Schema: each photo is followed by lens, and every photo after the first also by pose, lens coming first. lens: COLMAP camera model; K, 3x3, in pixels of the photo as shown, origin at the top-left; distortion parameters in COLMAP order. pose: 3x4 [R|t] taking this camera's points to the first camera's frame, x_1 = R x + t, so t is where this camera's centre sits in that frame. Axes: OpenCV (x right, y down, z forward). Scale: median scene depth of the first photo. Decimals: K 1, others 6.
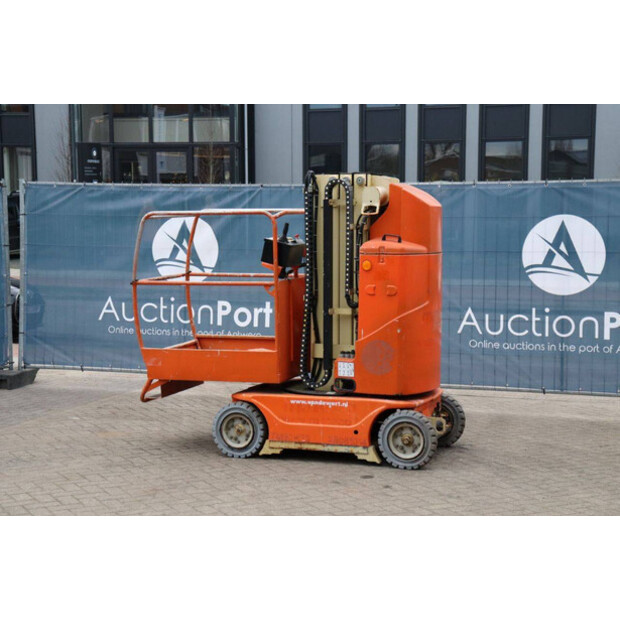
lens RADIAL K [[1267.9, 0, 310.0], [0, 1267.9, 310.0], [0, 0, 1]] dist [0.299448, 0.057734]
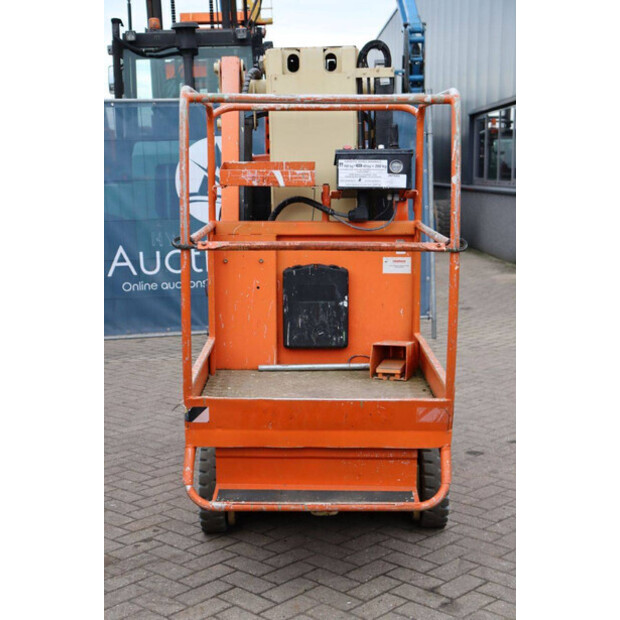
lens RADIAL K [[1040.1, 0, 310.0], [0, 1040.1, 310.0], [0, 0, 1]] dist [0.186716, -0.032806]
pose [[-0.348064, -0.119608, 0.929809, -0.481529], [0.088083, 0.983267, 0.159457, -0.065038], [-0.933324, 0.137402, -0.331704, 1.215398]]
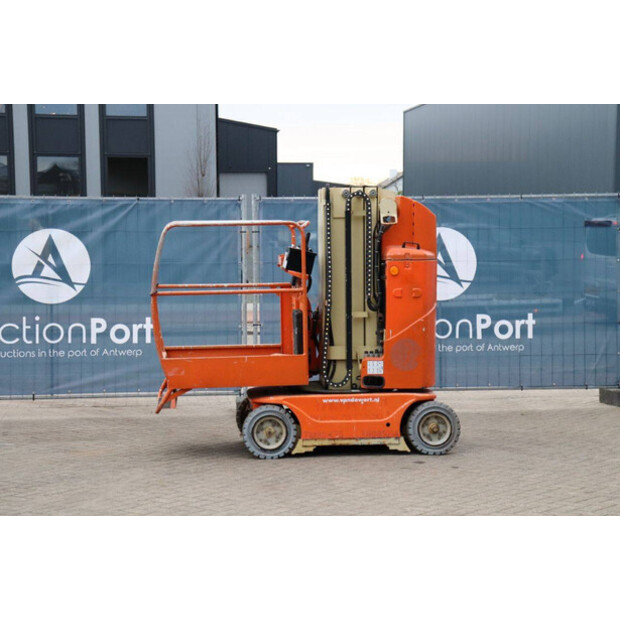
lens RADIAL K [[1445.2, 0, 312.6], [0, 1445.2, 310.4], [0, 0, 1]] dist [0.408628, 0.253665]
pose [[0.901175, -0.028747, 0.432500, -0.538260], [0.040117, 0.999047, -0.017185, 0.016907], [-0.431594, 0.032838, 0.901470, -0.086615]]
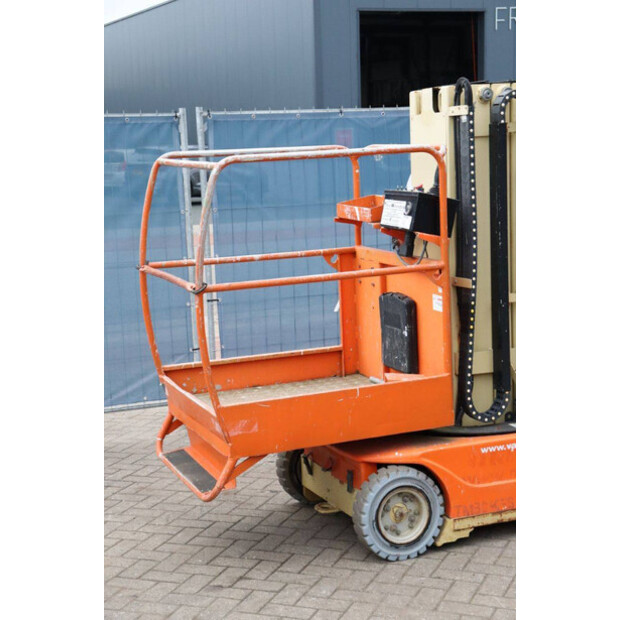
lens RADIAL K [[1178.6, 0, 317.5], [0, 1178.6, 317.8], [0, 0, 1]] dist [0.269416, 0.021672]
pose [[0.734873, -0.124780, 0.666628, -0.452678], [0.089682, 0.992176, 0.086854, -0.050528], [-0.672250, -0.004042, 0.740314, 0.615300]]
